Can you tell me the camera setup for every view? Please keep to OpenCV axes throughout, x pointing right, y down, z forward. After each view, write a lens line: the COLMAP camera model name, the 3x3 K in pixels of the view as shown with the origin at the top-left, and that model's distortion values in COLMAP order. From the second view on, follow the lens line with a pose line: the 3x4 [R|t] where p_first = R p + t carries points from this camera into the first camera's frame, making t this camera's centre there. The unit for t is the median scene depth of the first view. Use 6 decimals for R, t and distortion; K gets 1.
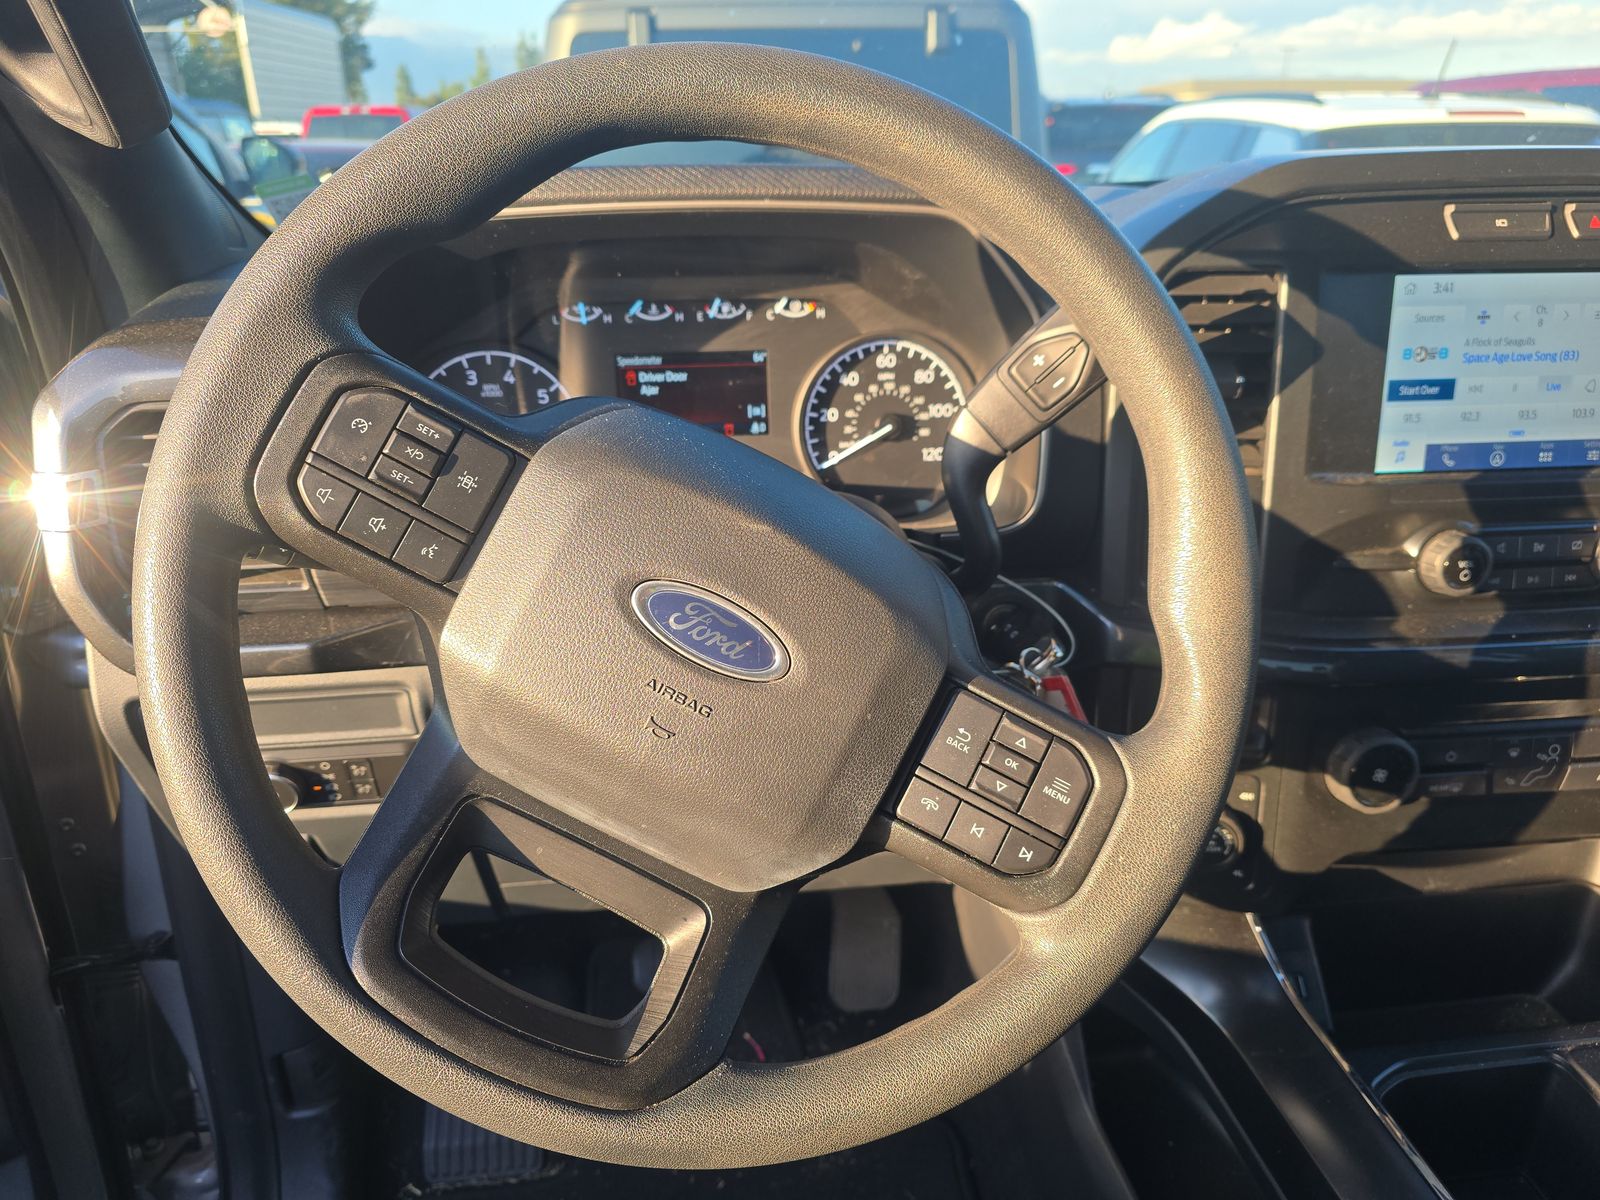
lens RADIAL K [[1062.5, 0, 797.0], [0, 1062.5, 606.6], [0, 0, 1]] dist [0.047207, -0.031204]
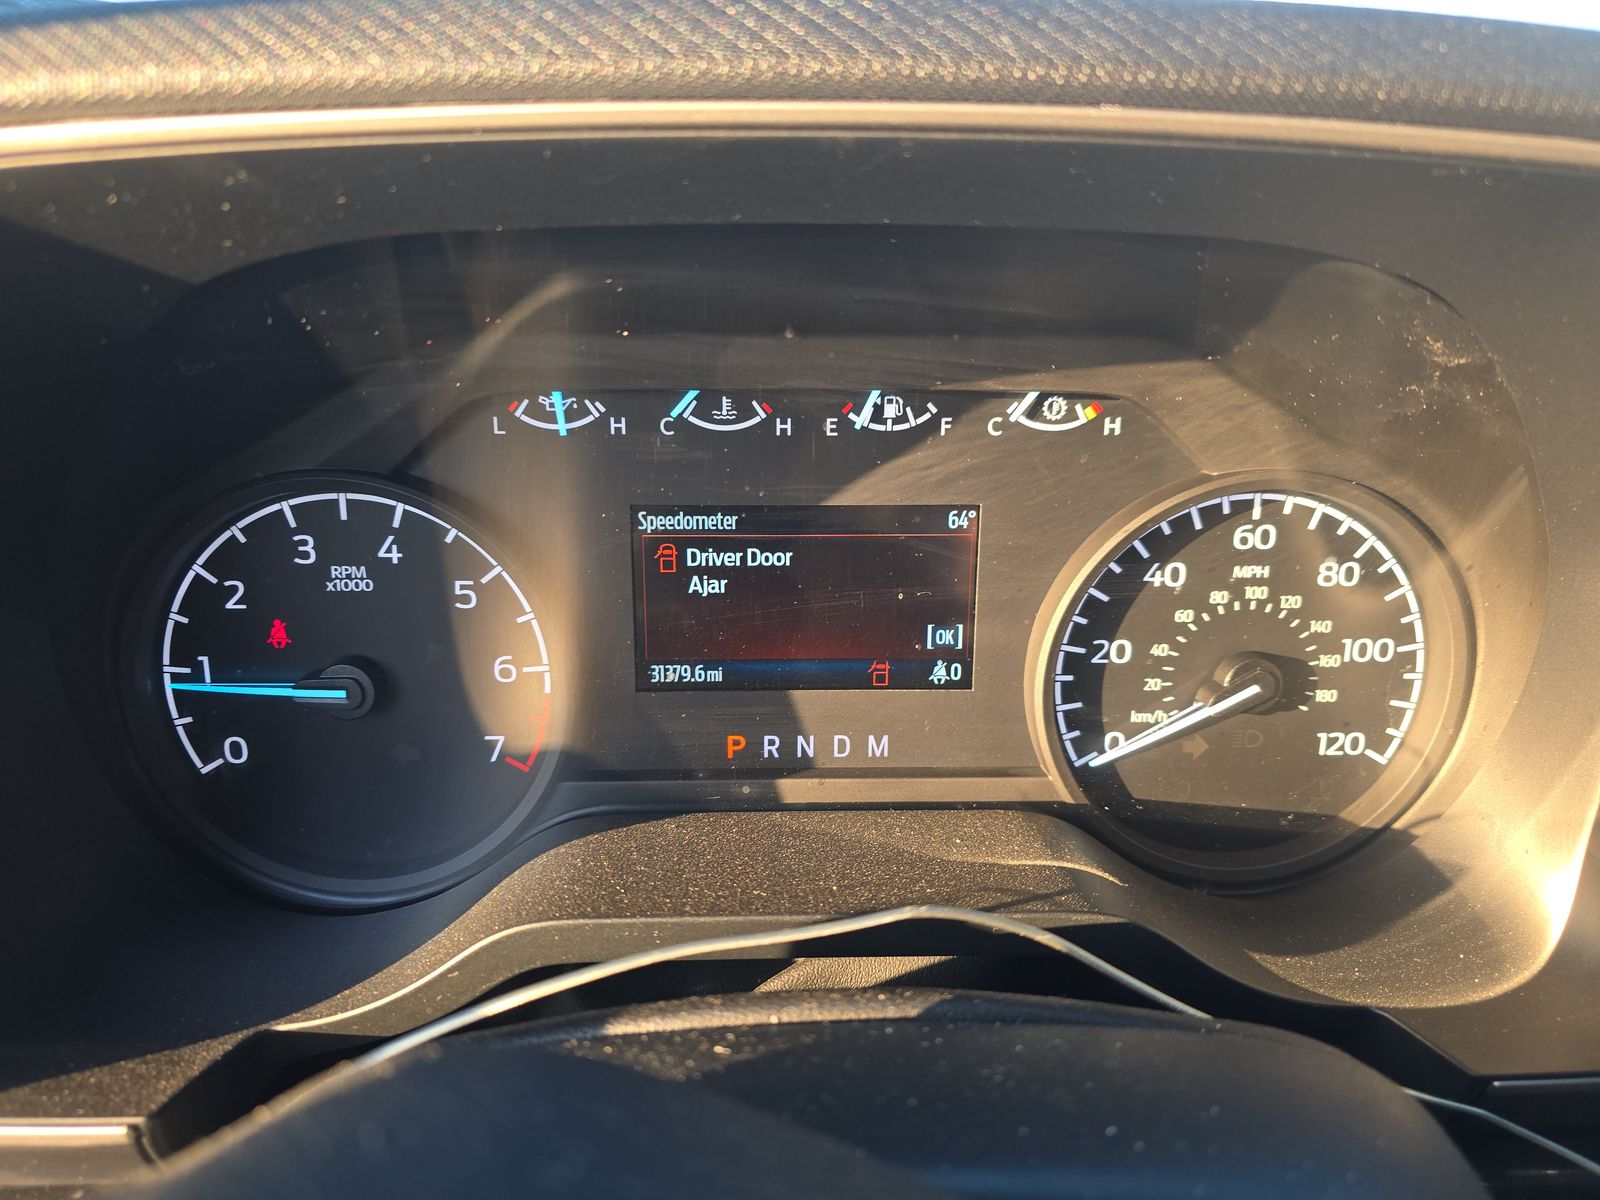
lens RADIAL K [[1062.5, 0, 802.6], [0, 1062.5, 594.3], [0, 0, 1]] dist [0.047207, -0.031204]
pose [[0.996664, 0.045202, -0.067956, -0.070397], [-0.047834, 0.998147, -0.037618, -0.188424], [0.066130, 0.040743, 0.996979, 0.575402]]
